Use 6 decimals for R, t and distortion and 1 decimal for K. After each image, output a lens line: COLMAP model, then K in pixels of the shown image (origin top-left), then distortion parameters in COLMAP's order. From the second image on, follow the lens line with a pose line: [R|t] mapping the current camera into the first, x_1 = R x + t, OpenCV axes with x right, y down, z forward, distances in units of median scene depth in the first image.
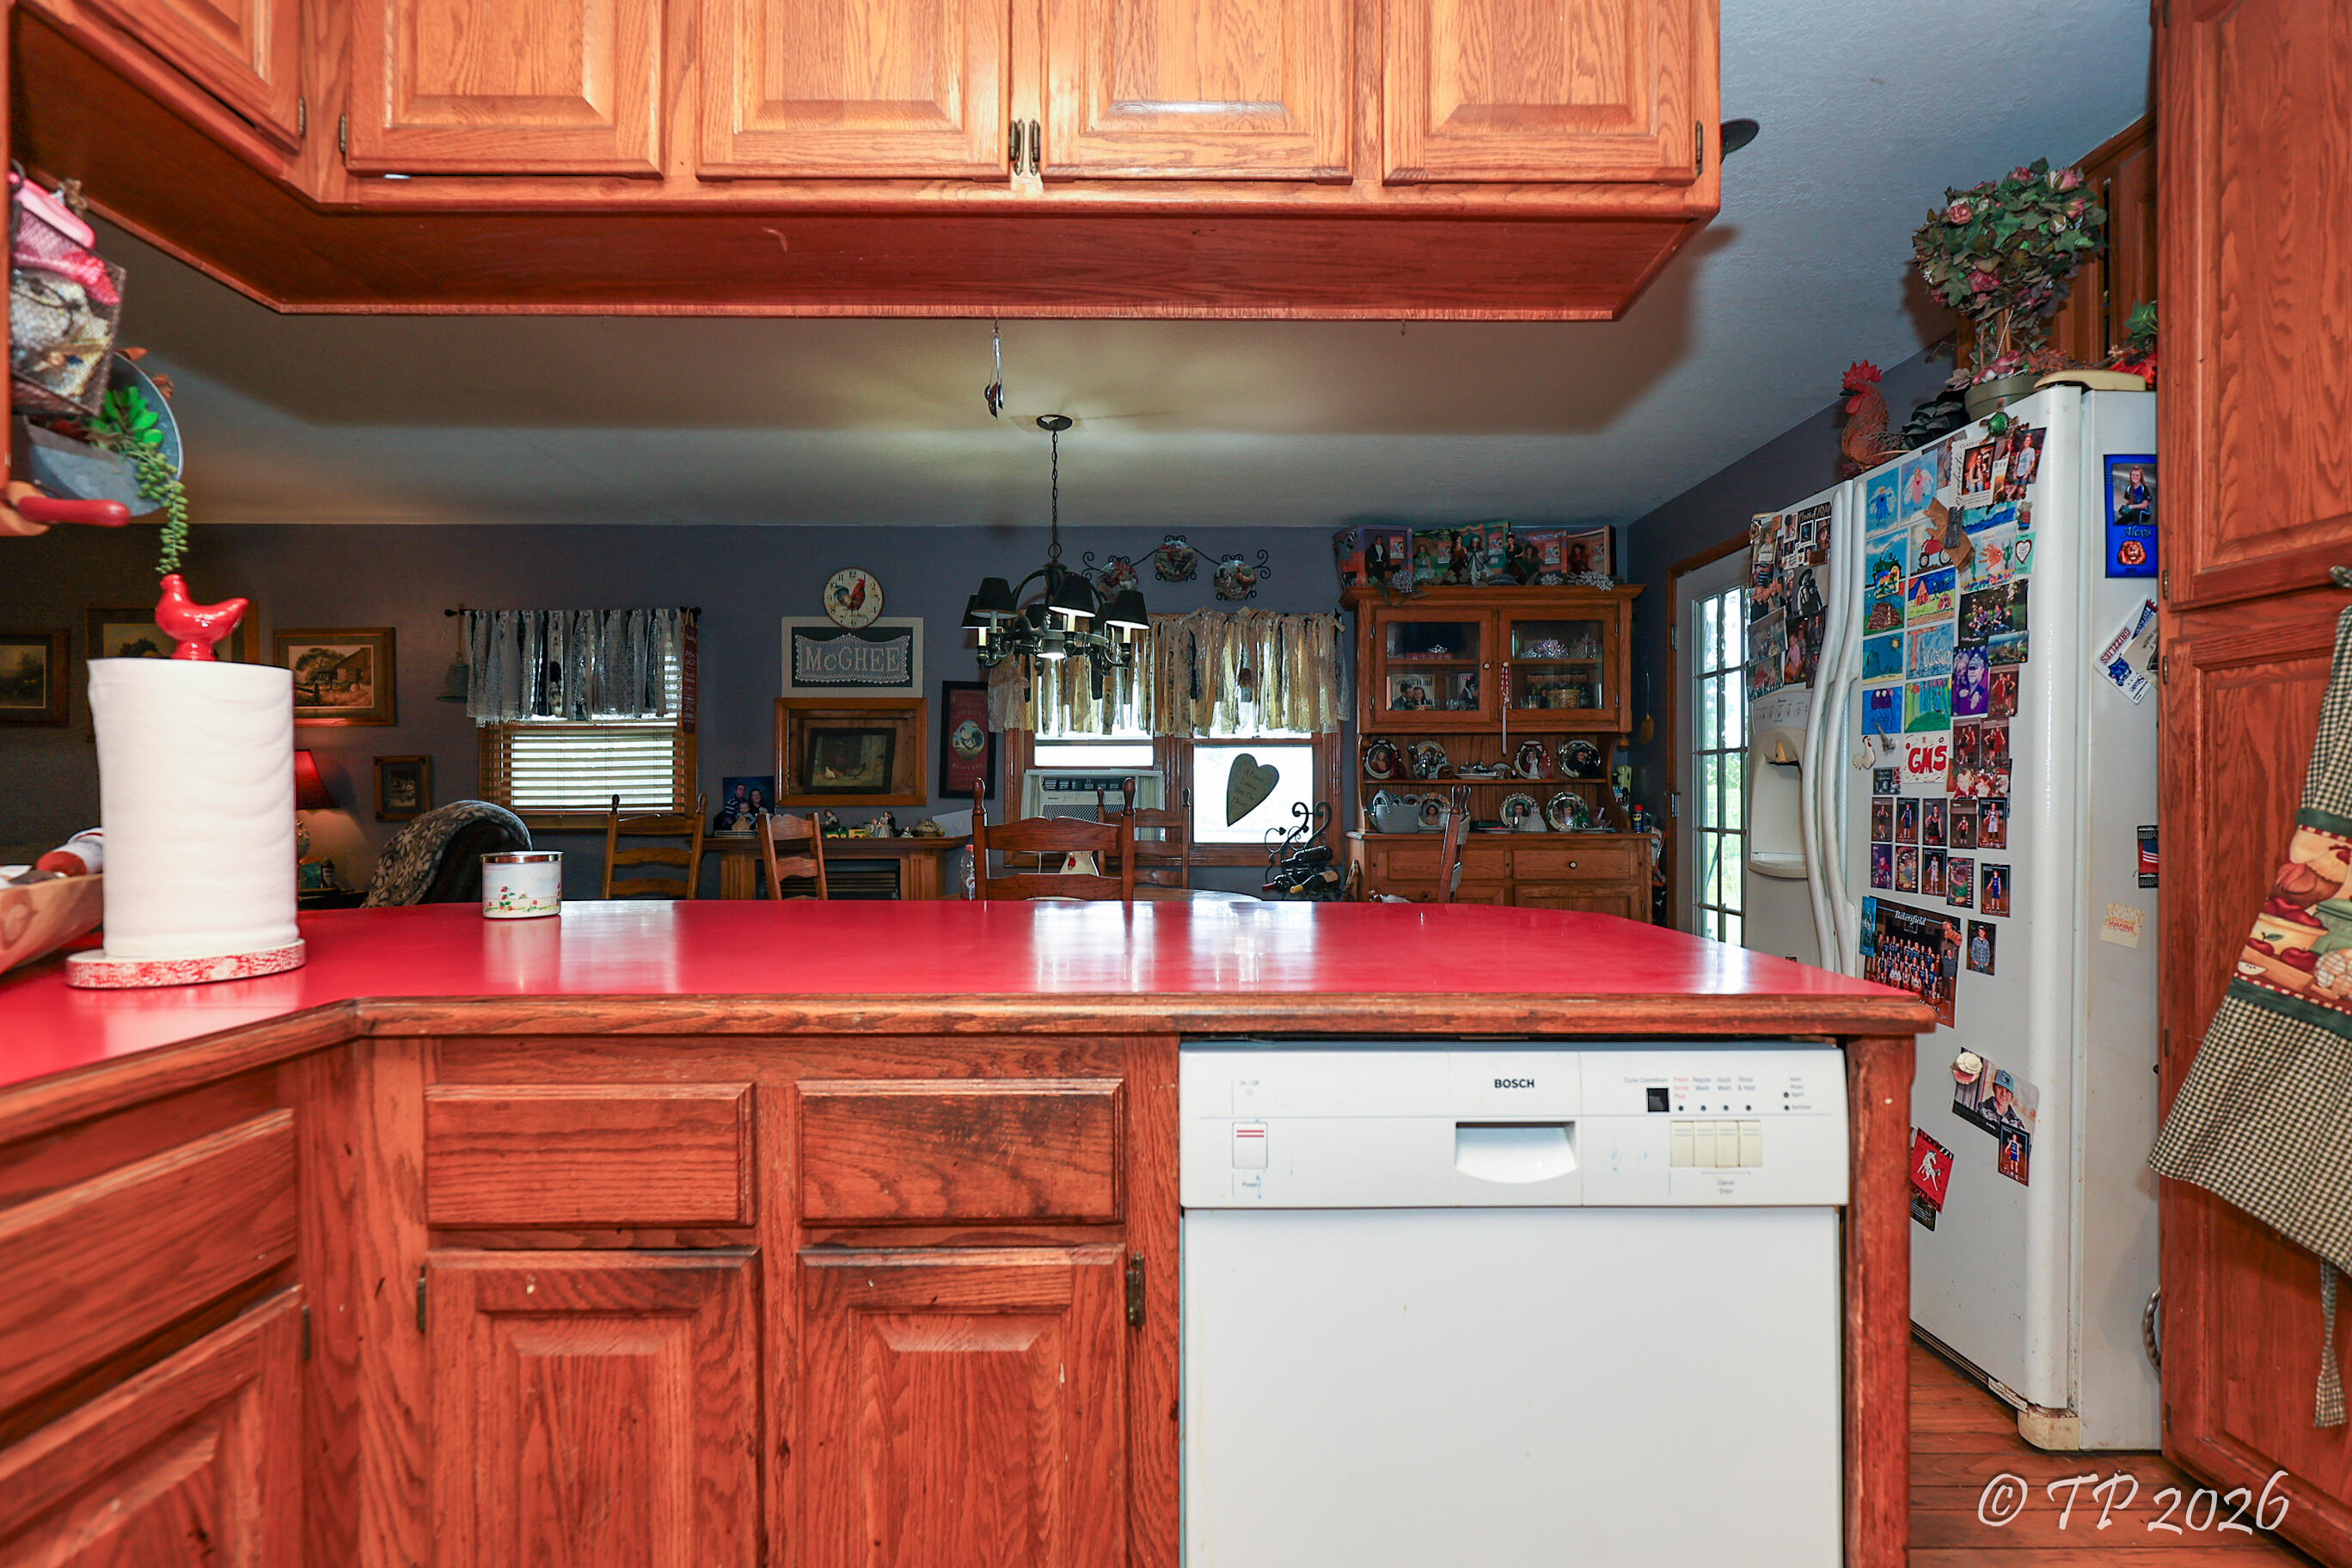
lens RADIAL K [[1065.2, 0, 1186.7], [0, 1065.2, 795.8], [0, 0, 1]] dist [-0.003130, 0.000493]
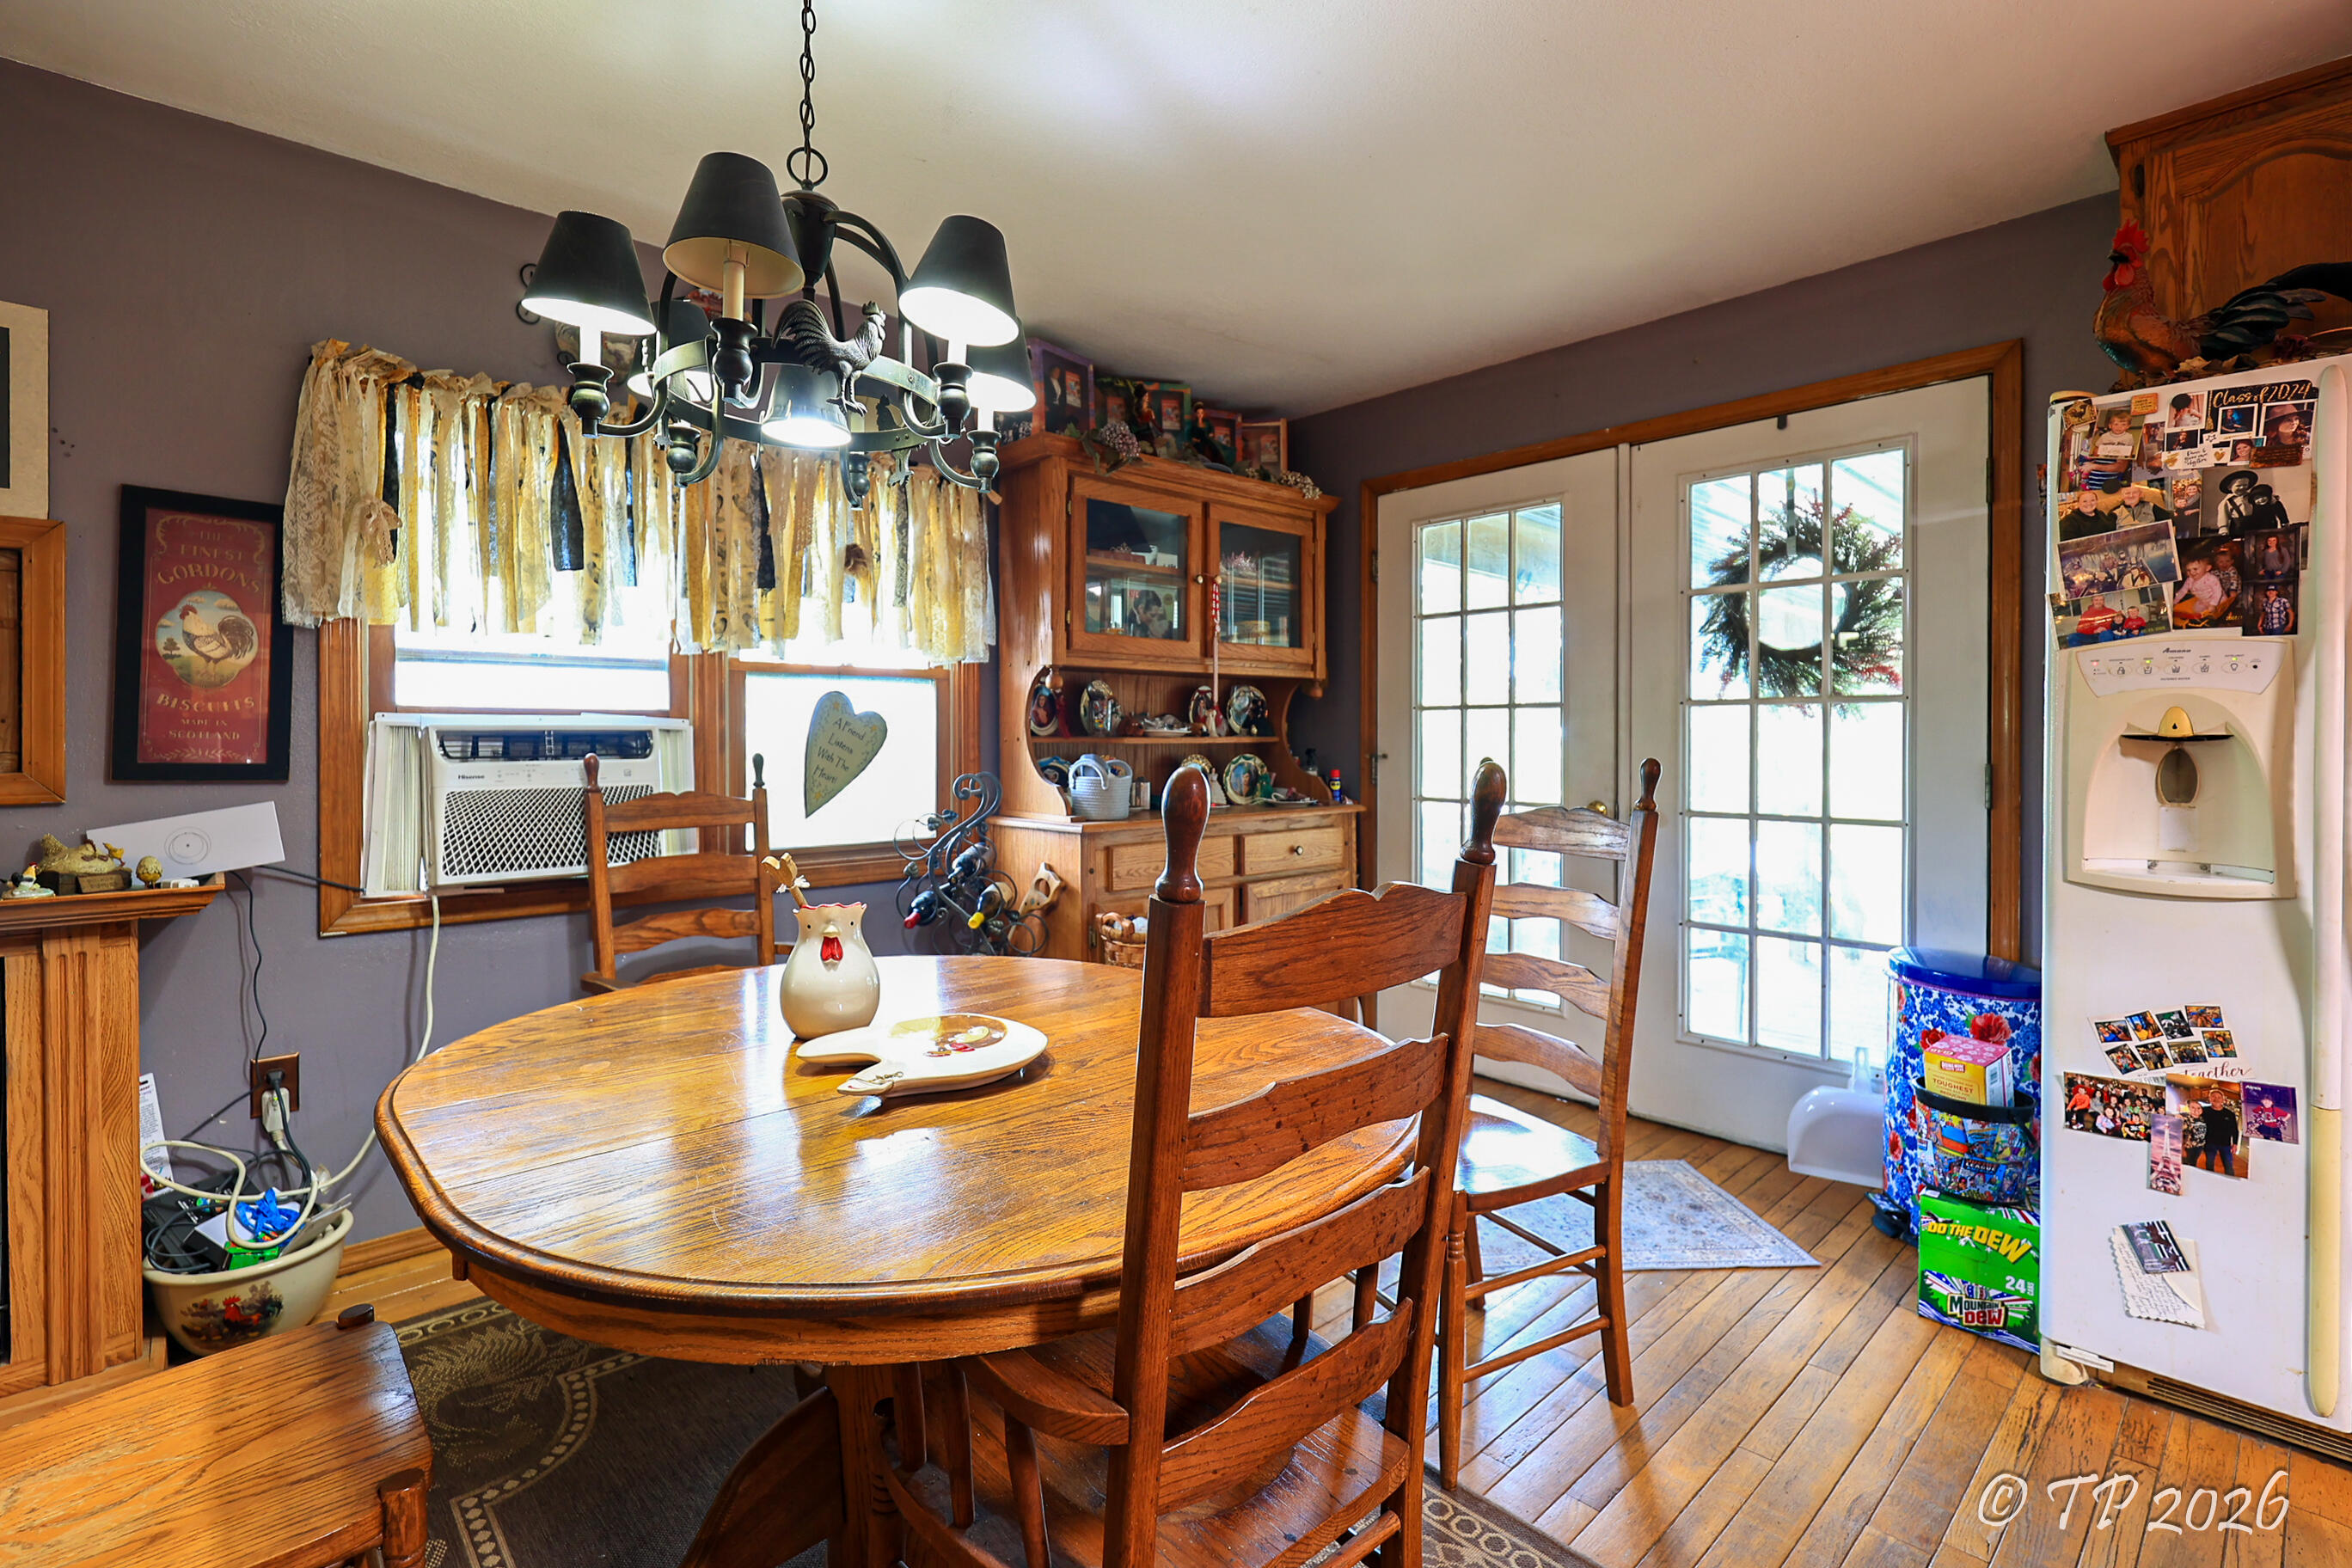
lens RADIAL K [[1065.2, 0, 1171.4], [0, 1065.2, 762.0], [0, 0, 1]] dist [-0.003130, 0.000493]
pose [[0.734459, -0.015963, 0.678465, -0.479019], [-0.000036, 0.999722, 0.023560, -0.033881], [-0.678653, -0.017328, 0.734255, 1.029736]]
